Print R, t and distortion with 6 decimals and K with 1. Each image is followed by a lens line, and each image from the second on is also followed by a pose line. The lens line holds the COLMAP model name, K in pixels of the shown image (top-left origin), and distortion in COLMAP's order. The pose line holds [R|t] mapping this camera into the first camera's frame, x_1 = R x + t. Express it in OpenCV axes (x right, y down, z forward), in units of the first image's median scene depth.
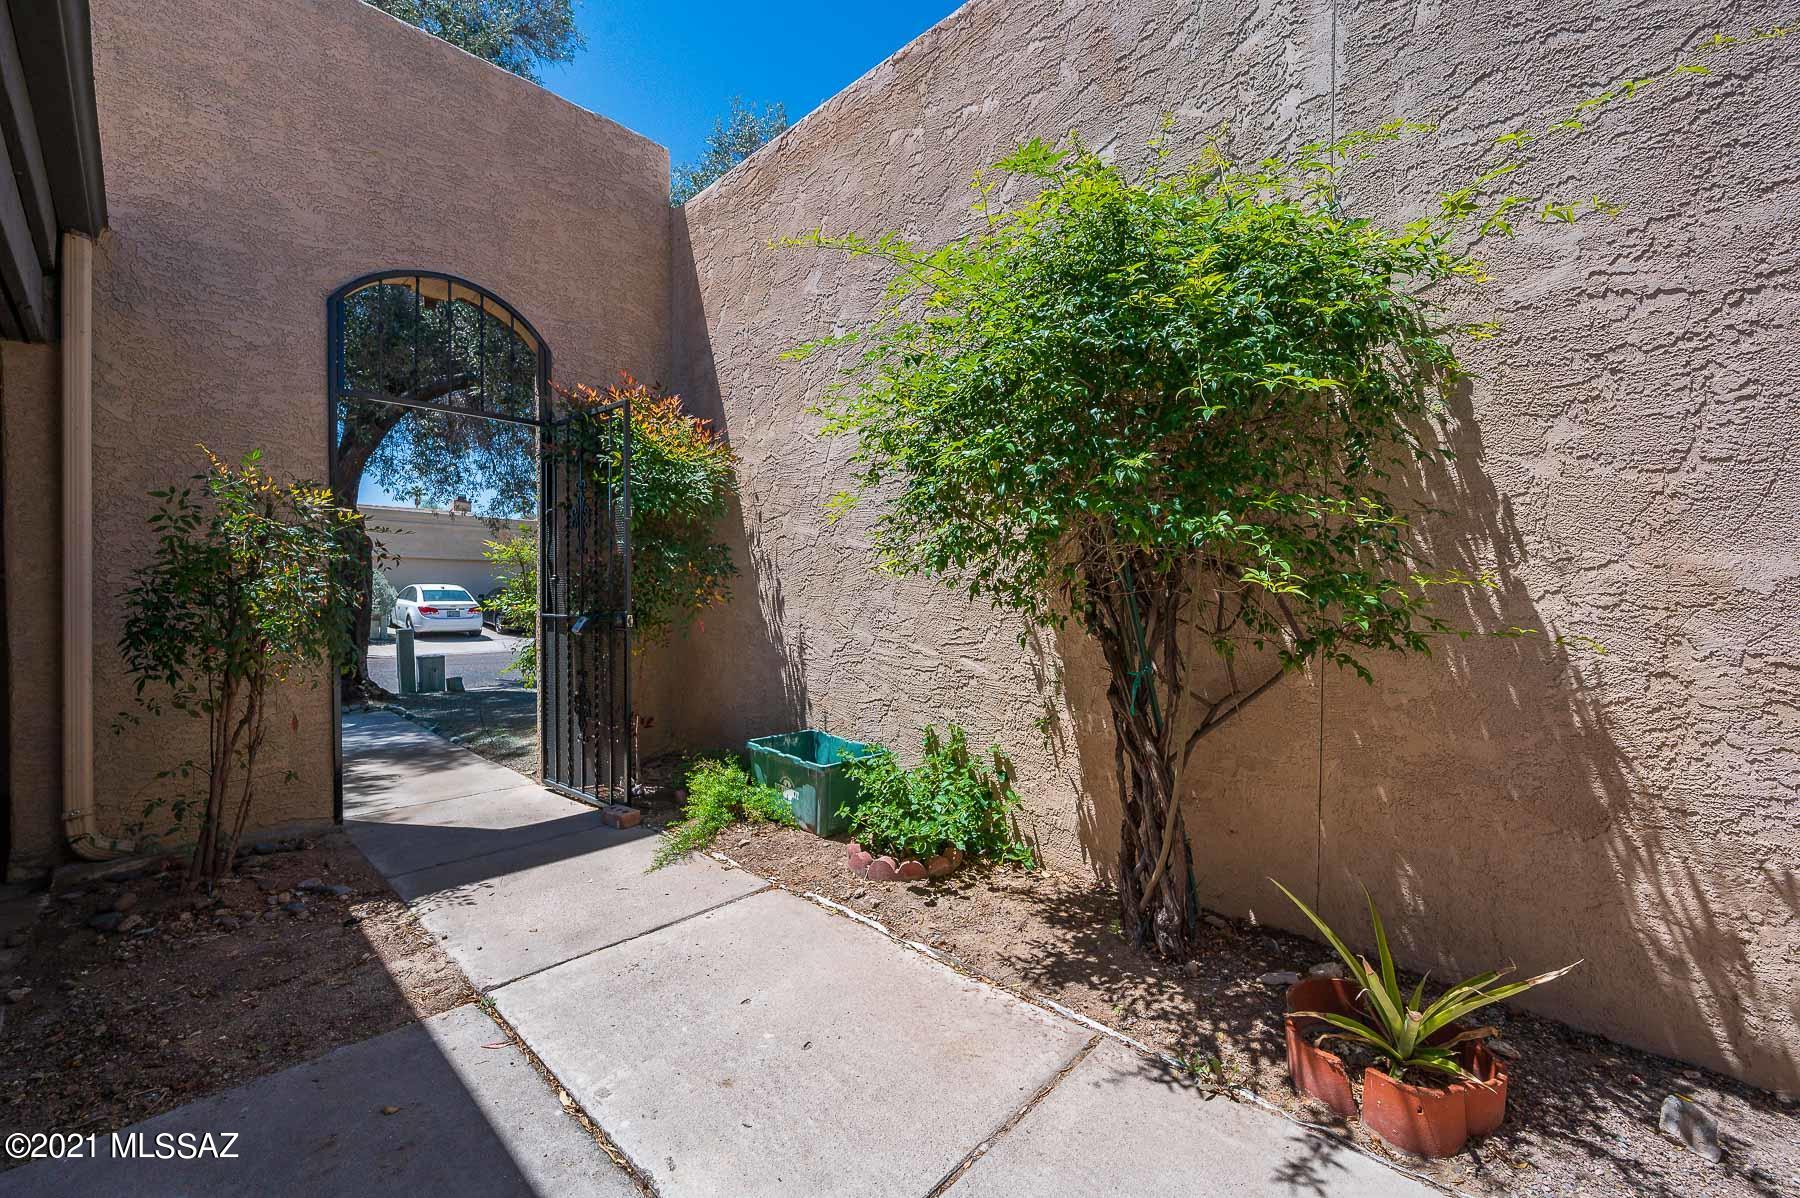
lens RADIAL K [[710.8, 0, 902.4], [0, 710.8, 600.8], [0, 0, 1]] dist [0.001404, -0.000166]
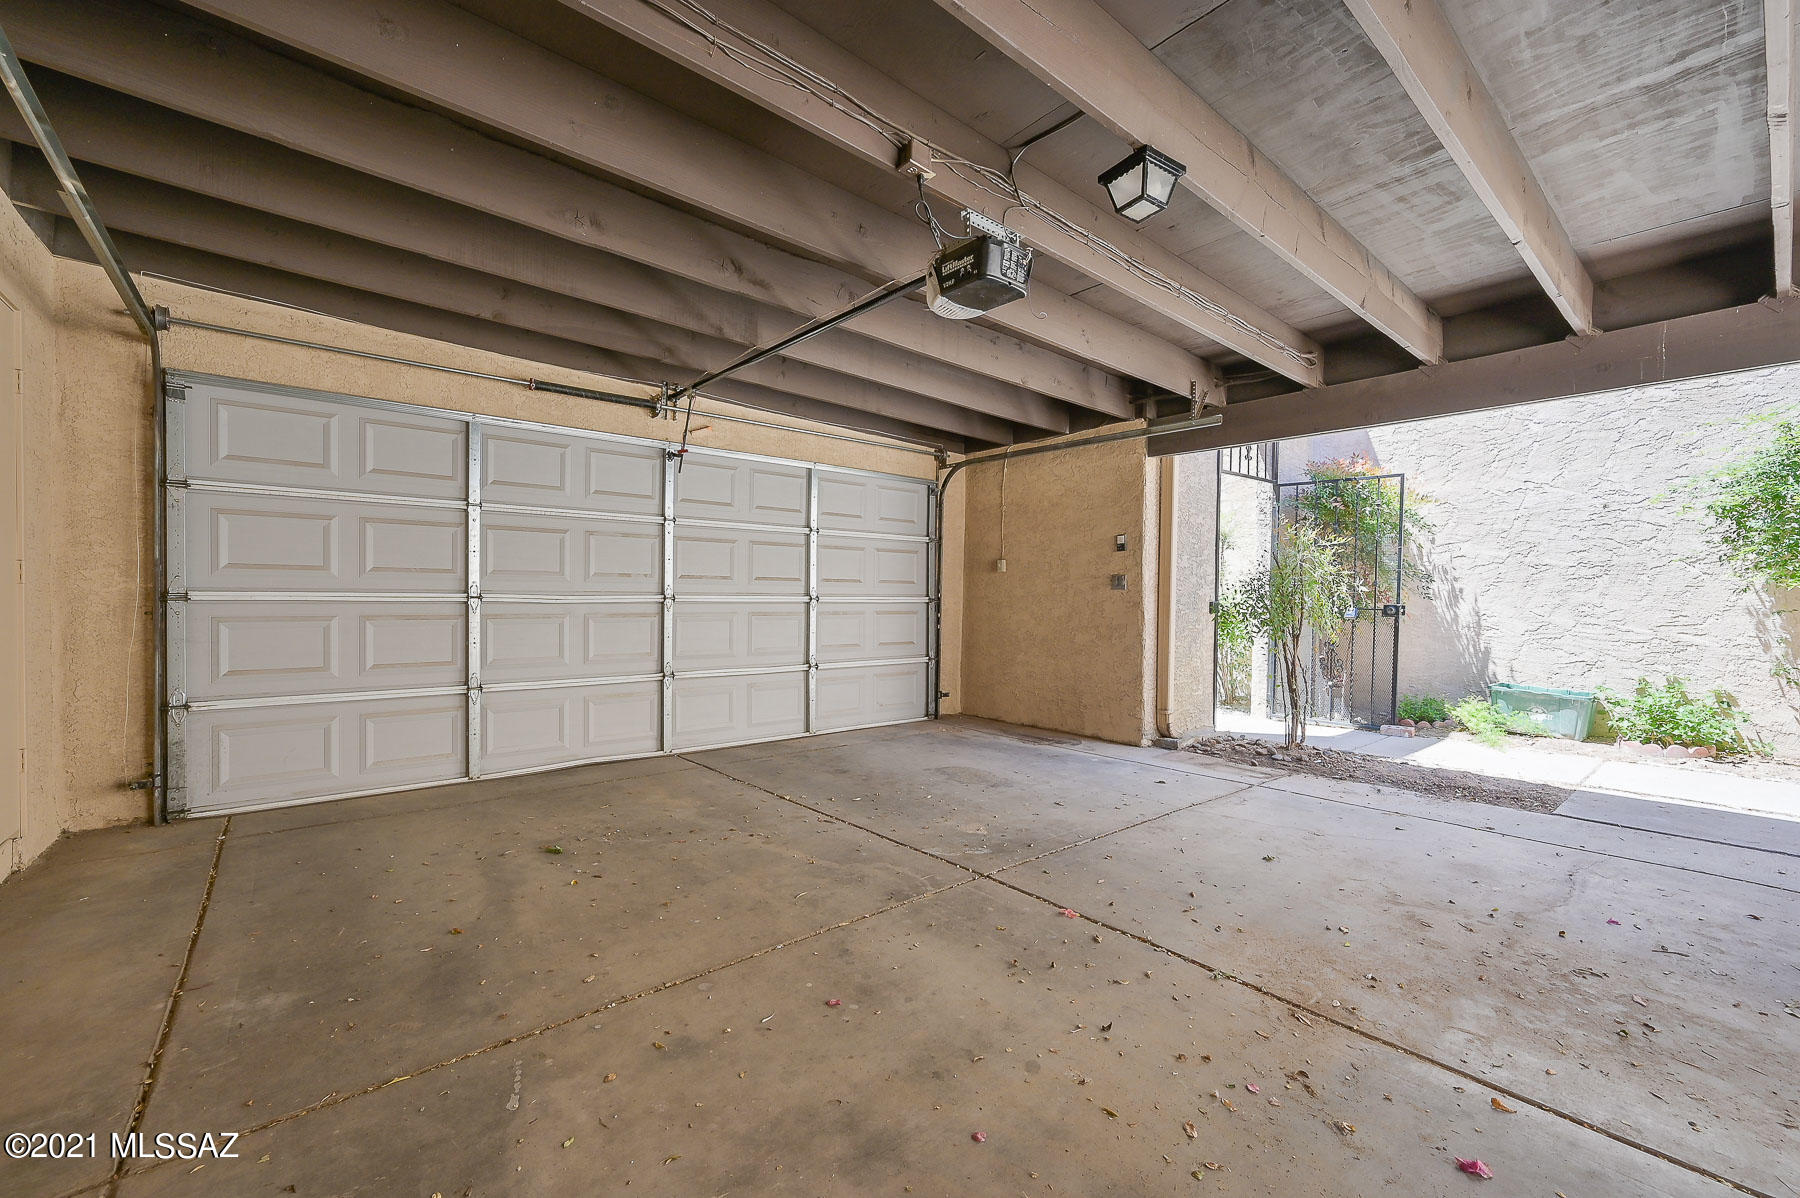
lens RADIAL K [[728.9, 0, 900.0], [0, 728.9, 599.0], [0, 0, 1]] dist [-0.000992, -0.000232]
pose [[0.992609, 0.006652, -0.121174, -1.463207], [-0.006646, 0.999978, 0.000453, 0.010506], [0.121174, 0.000355, 0.992631, -0.864708]]
